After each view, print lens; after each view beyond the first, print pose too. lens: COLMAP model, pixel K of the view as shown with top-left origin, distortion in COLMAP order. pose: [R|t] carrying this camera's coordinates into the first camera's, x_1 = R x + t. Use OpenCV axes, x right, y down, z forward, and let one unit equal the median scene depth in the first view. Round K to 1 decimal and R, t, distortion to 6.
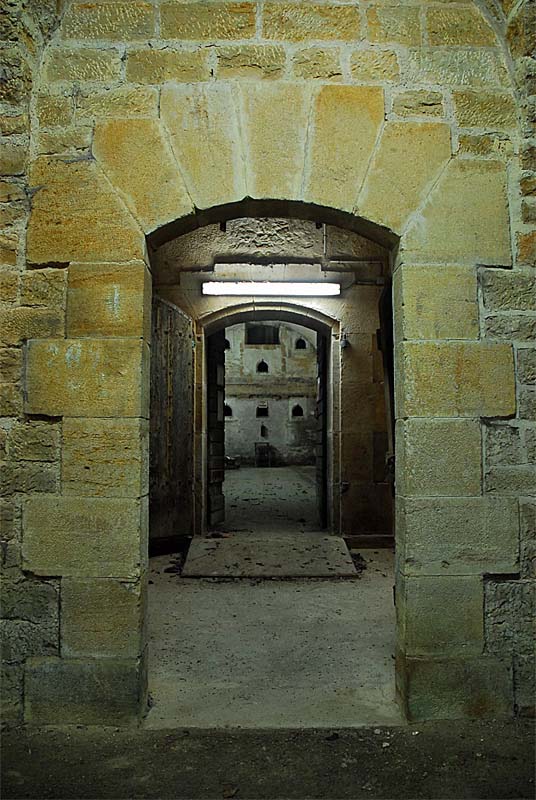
lens RADIAL K [[616.7, 0, 276.9], [0, 616.7, 400.1], [0, 0, 1]] dist [-0.180796, 0.163137]
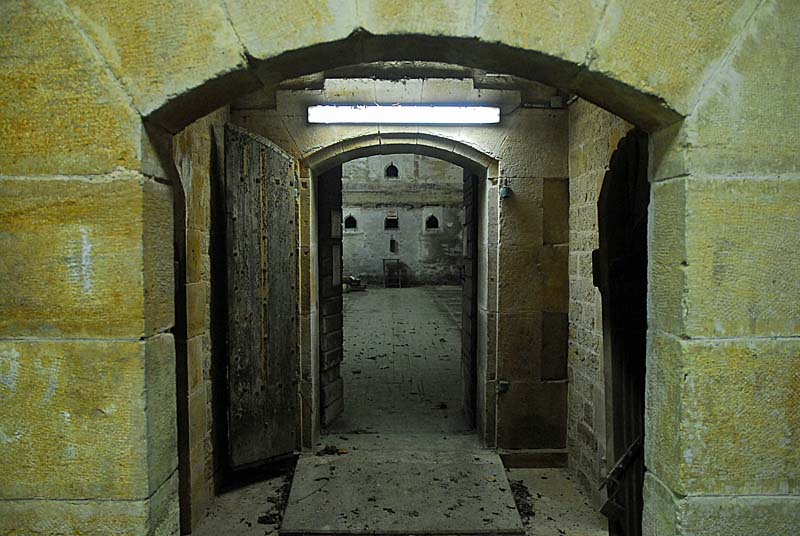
lens RADIAL K [[673.1, 0, 397.7], [0, 673.1, 268.6], [0, 0, 1]] dist [-0.112191, 0.130218]
pose [[0.999894, 0.000433, -0.014562, -0.004940], [0.001180, 0.993873, 0.110525, -0.089347], [0.014521, -0.110530, 0.993767, 0.202388]]
